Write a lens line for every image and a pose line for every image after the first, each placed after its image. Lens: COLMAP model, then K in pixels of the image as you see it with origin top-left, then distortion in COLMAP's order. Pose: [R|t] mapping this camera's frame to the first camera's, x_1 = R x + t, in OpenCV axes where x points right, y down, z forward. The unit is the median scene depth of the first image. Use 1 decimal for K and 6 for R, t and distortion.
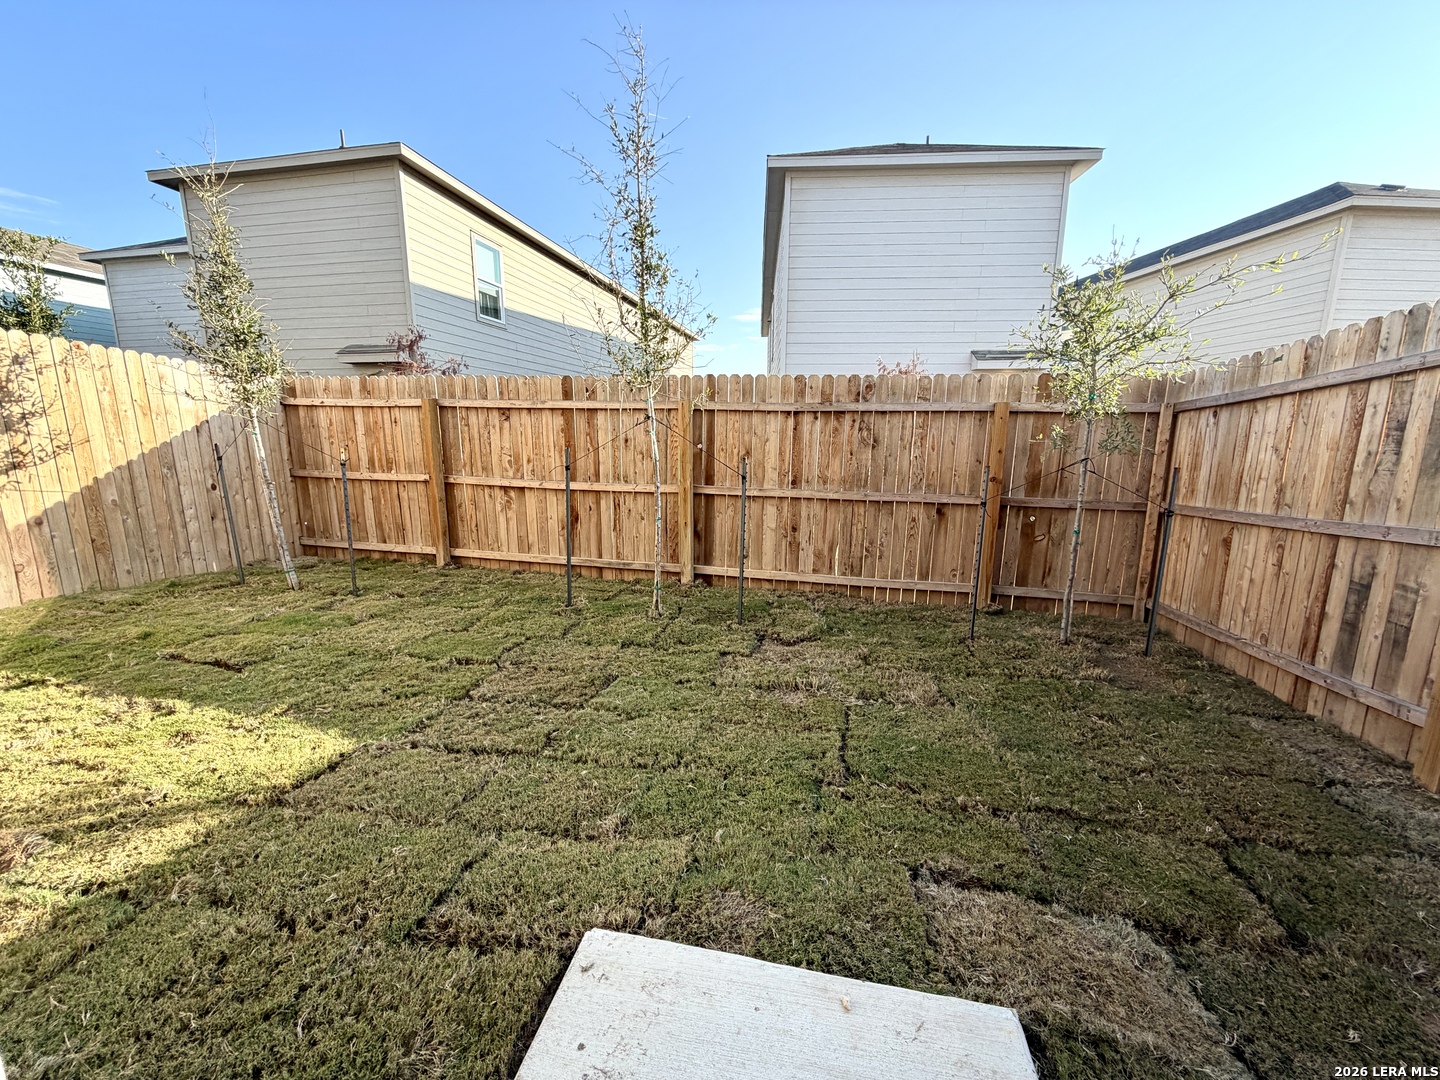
lens RADIAL K [[574.8, 0, 717.0], [0, 574.8, 540.8], [0, 0, 1]] dist [-0.000016, 0.000134]
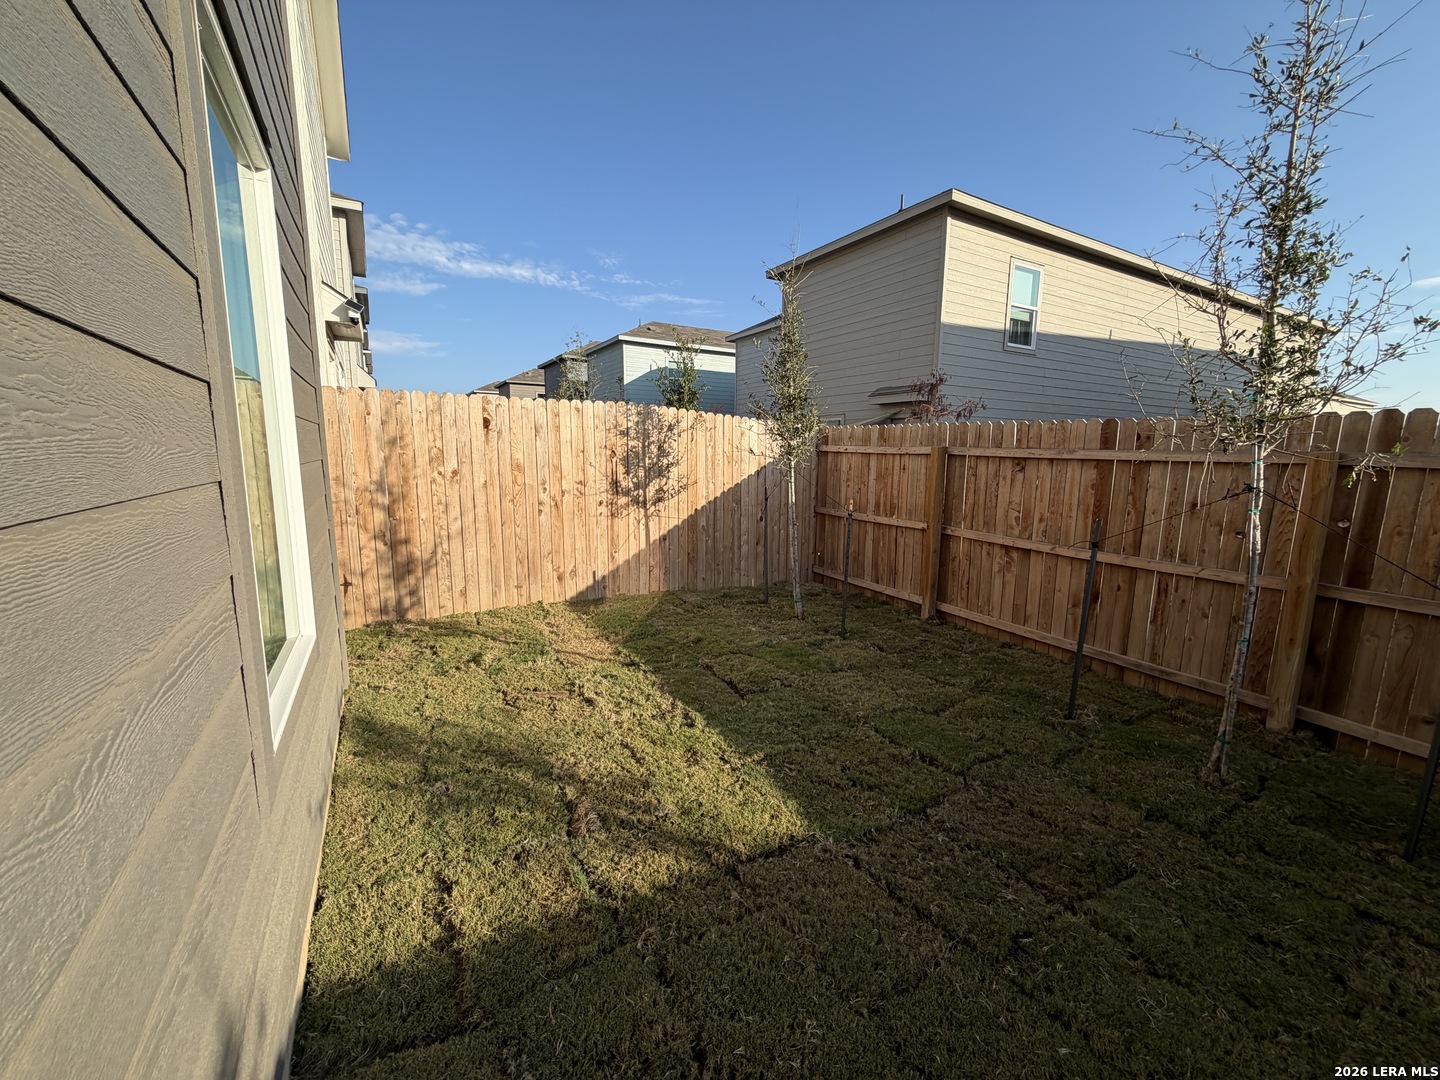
lens RADIAL K [[574.8, 0, 717.0], [0, 574.8, 540.8], [0, 0, 1]] dist [-0.000016, 0.000134]
pose [[0.679782, 0.115003, -0.724341, -0.043000], [-0.142962, 0.989463, 0.022929, -0.070695], [0.719345, 0.087967, 0.689060, 0.093382]]
